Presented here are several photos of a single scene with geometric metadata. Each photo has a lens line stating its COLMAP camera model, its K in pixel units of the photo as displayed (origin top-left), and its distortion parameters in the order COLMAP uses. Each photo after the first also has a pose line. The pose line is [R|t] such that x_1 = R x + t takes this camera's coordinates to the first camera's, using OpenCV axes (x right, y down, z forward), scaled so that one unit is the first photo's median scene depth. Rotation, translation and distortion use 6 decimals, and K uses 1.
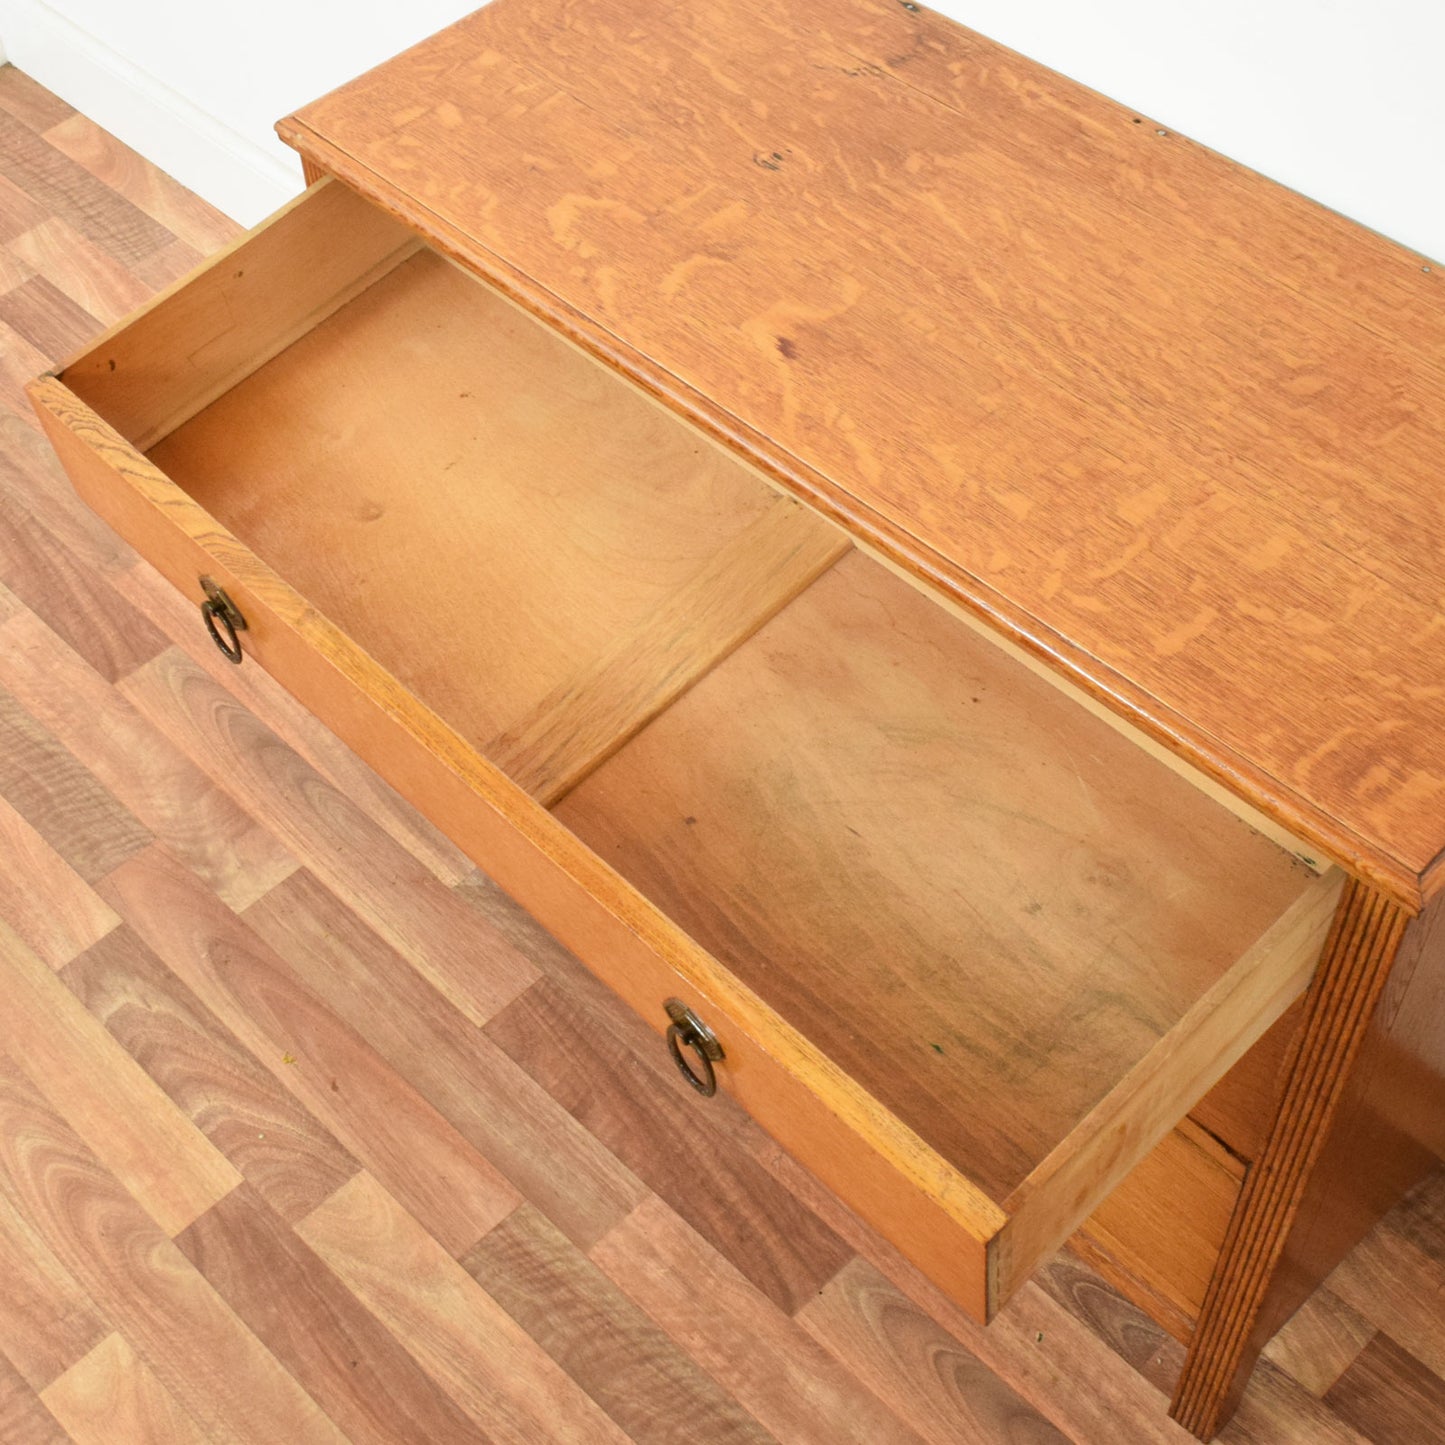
lens RADIAL K [[2238.0, 0, 596.5], [0, 2238.0, 631.2], [0, 0, 1]] dist [-0.043575, -0.001914]
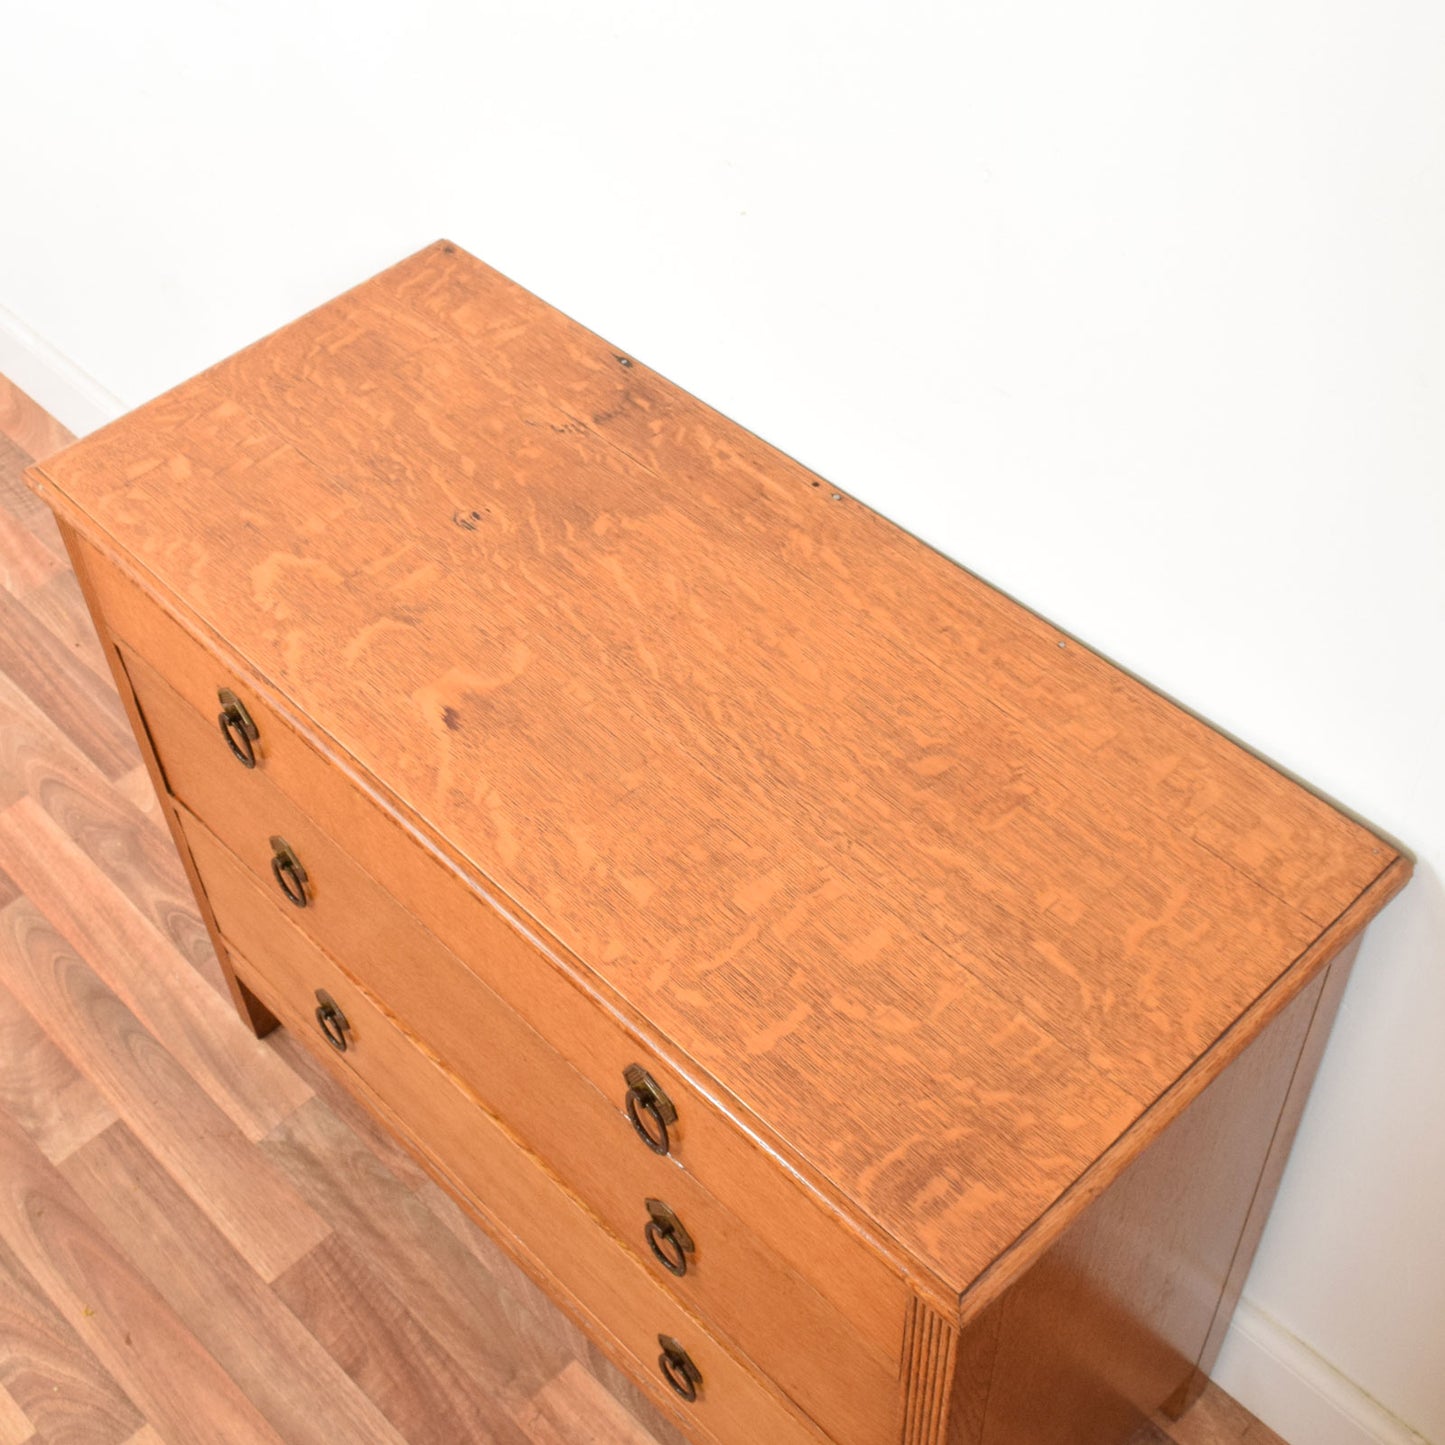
lens RADIAL K [[2037.0, 0, 690.6], [0, 2037.0, 641.7], [0, 0, 1]] dist [-0.093068, 0.003591]
pose [[0.999731, 0.004976, 0.022655, 0.138967], [-0.003996, 0.999062, -0.043116, -0.096554], [-0.022849, 0.043014, 0.998813, 0.032575]]
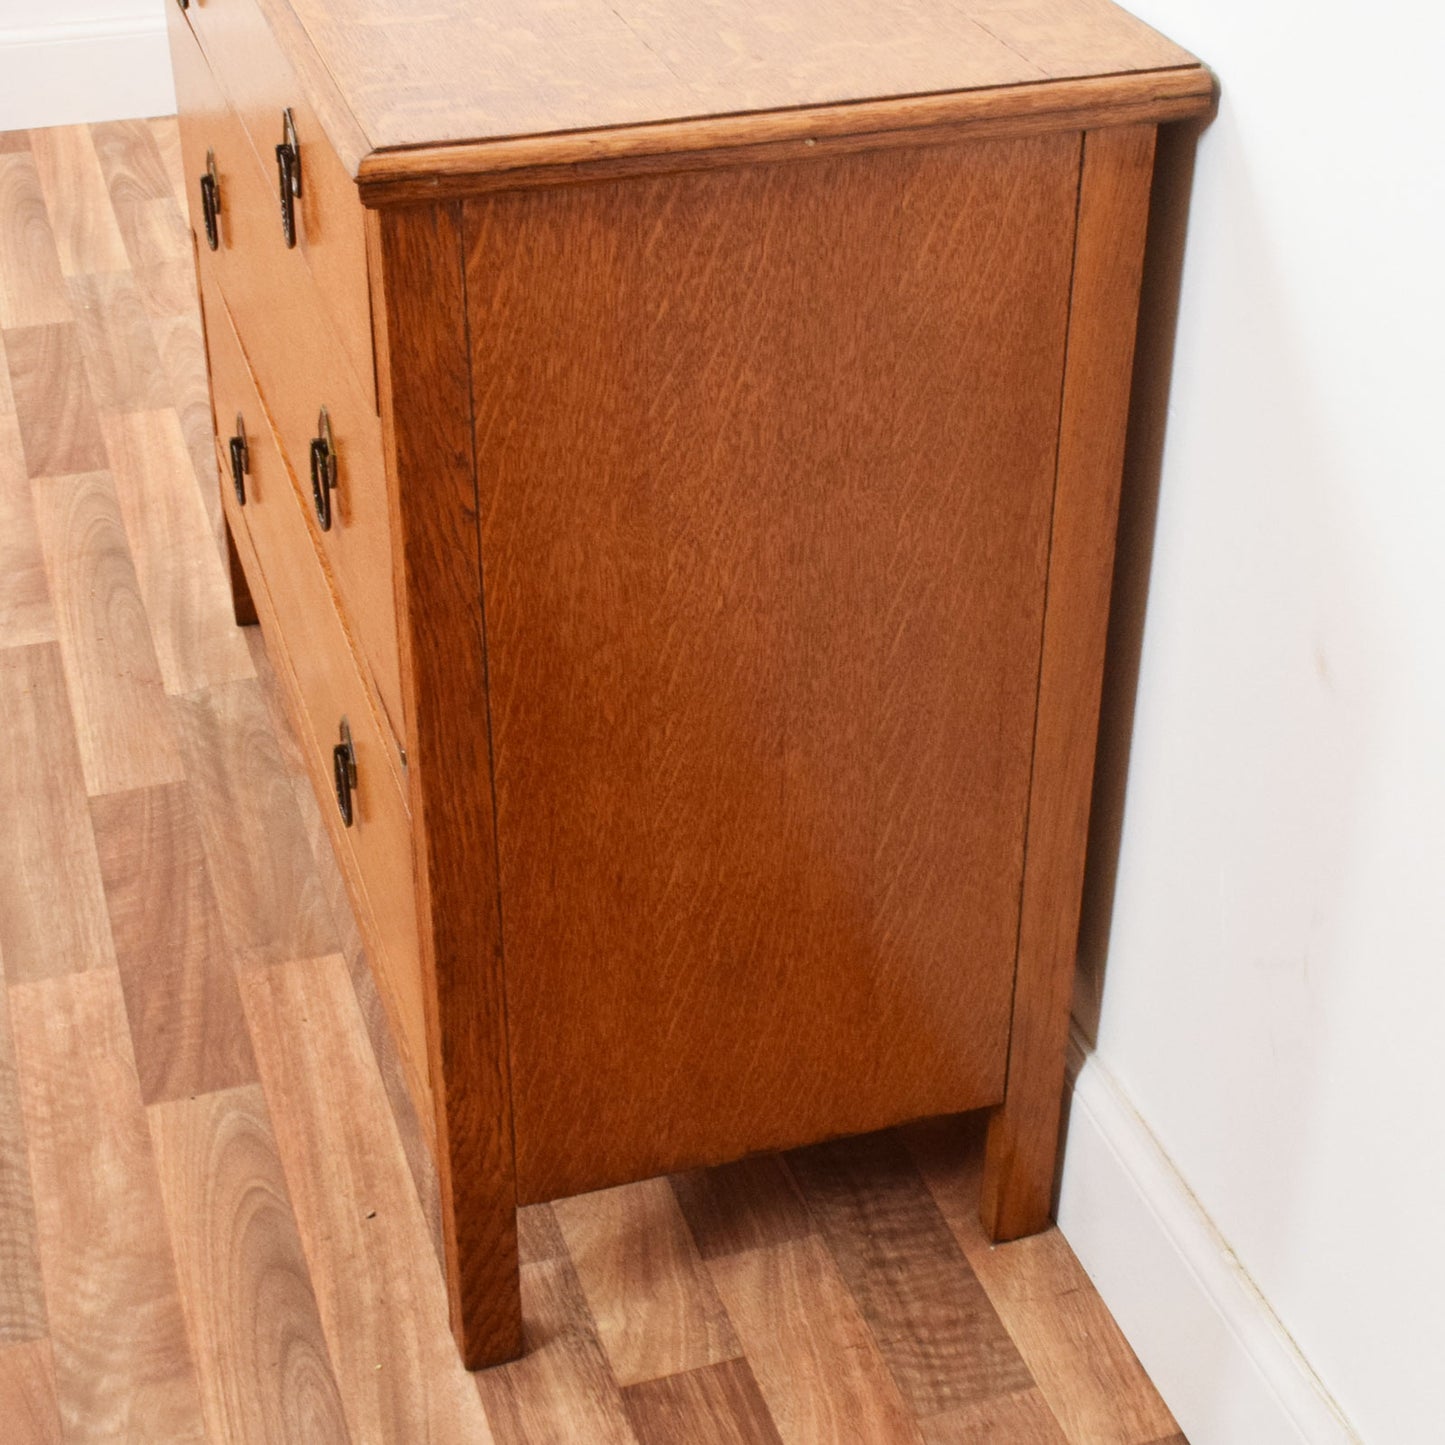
lens RADIAL K [[2484.8, 0, 721.7], [0, 2484.8, 629.7], [0, 0, 1]] dist [-0.001425, 0.011732]
pose [[0.901896, 0.283940, -0.325518, 0.541660], [-0.367533, 0.900365, -0.232943, 0.285436], [0.226943, 0.329729, 0.916393, 0.126706]]
